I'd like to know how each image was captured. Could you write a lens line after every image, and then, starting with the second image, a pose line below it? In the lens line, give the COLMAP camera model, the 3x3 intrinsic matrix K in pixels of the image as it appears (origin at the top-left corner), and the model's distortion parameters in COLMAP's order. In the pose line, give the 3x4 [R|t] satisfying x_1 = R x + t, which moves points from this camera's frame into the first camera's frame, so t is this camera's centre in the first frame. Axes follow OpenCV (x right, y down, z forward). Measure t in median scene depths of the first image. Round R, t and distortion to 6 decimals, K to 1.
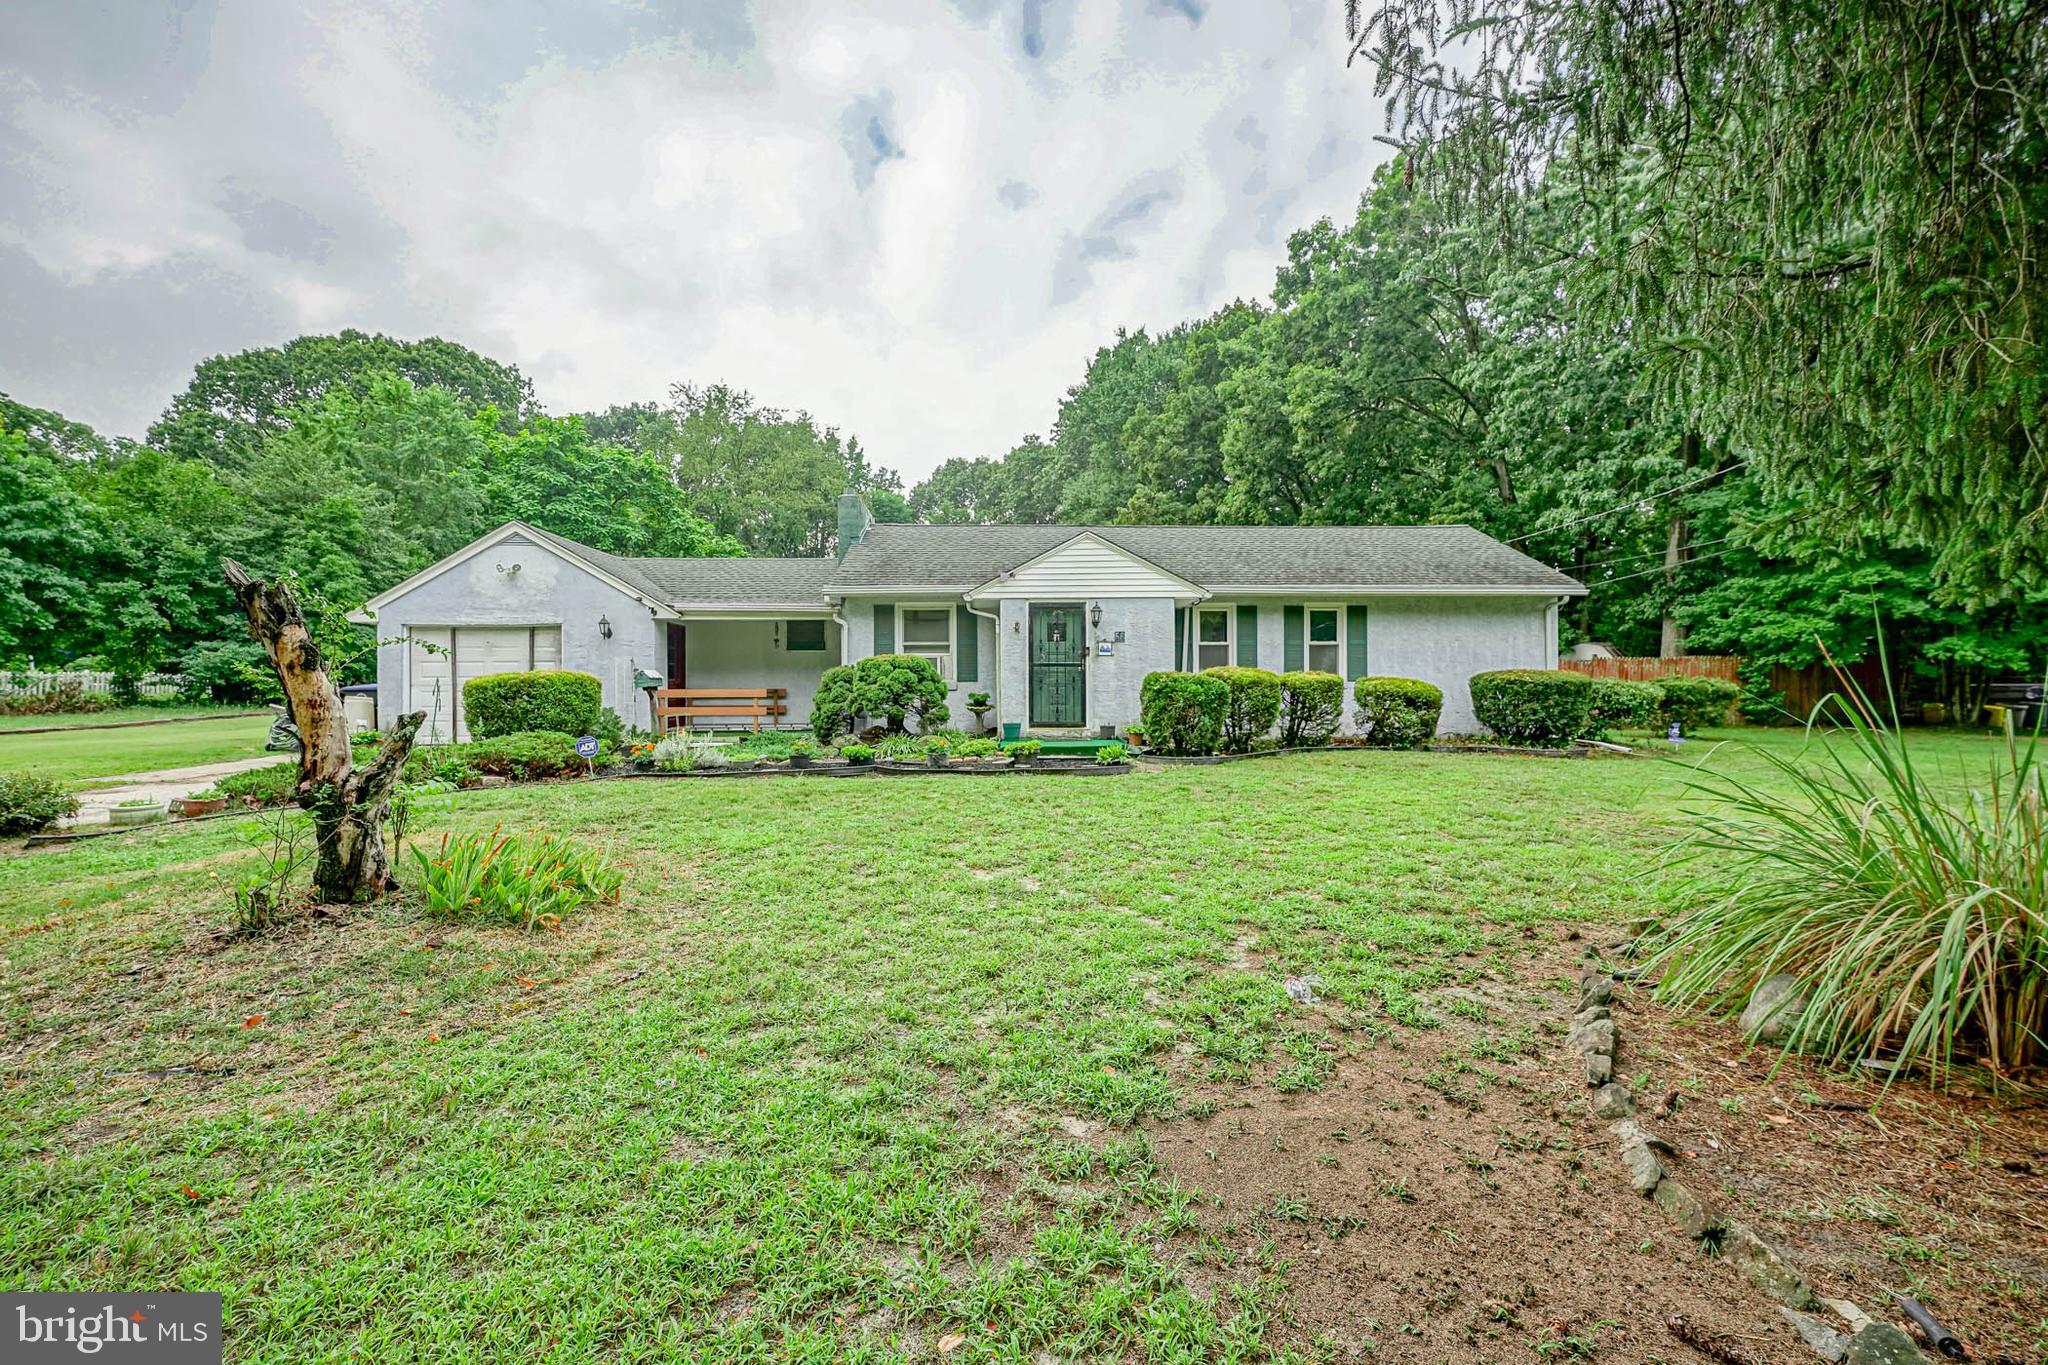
lens RADIAL K [[833.0, 0, 1013.0], [0, 833.0, 688.1], [0, 0, 1]] dist [-0.002581, 0.000651]
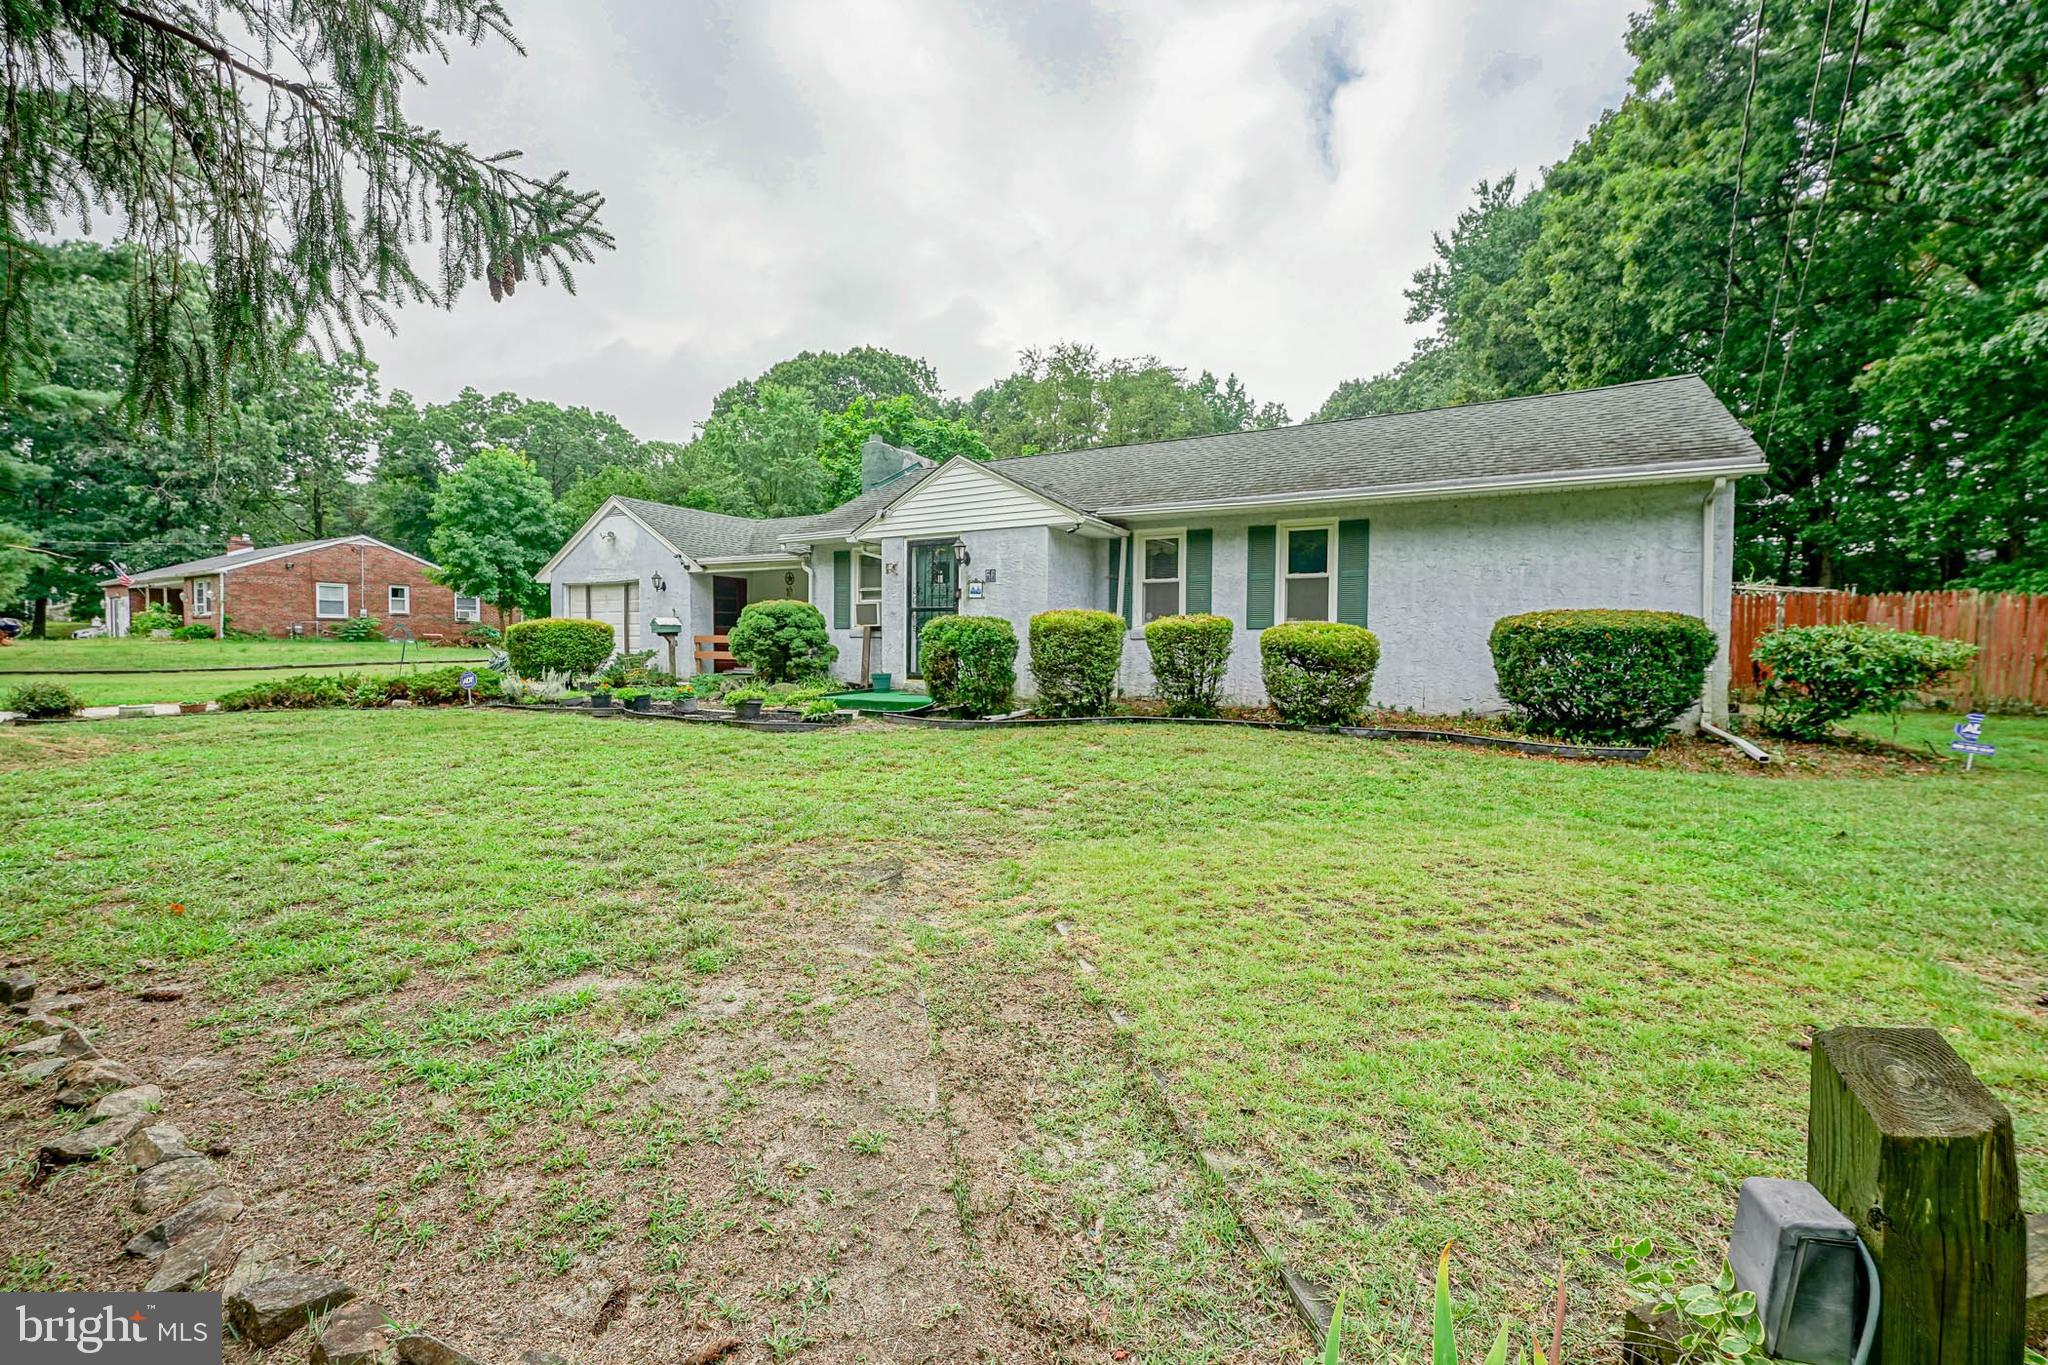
lens RADIAL K [[833.0, 0, 1021.3], [0, 833.0, 673.8], [0, 0, 1]] dist [-0.002581, 0.000651]
pose [[0.852978, 0.029872, -0.521091, 0.541832], [-0.008096, 0.998998, 0.044017, 0.000481], [0.521883, -0.033327, 0.852366, 0.262876]]
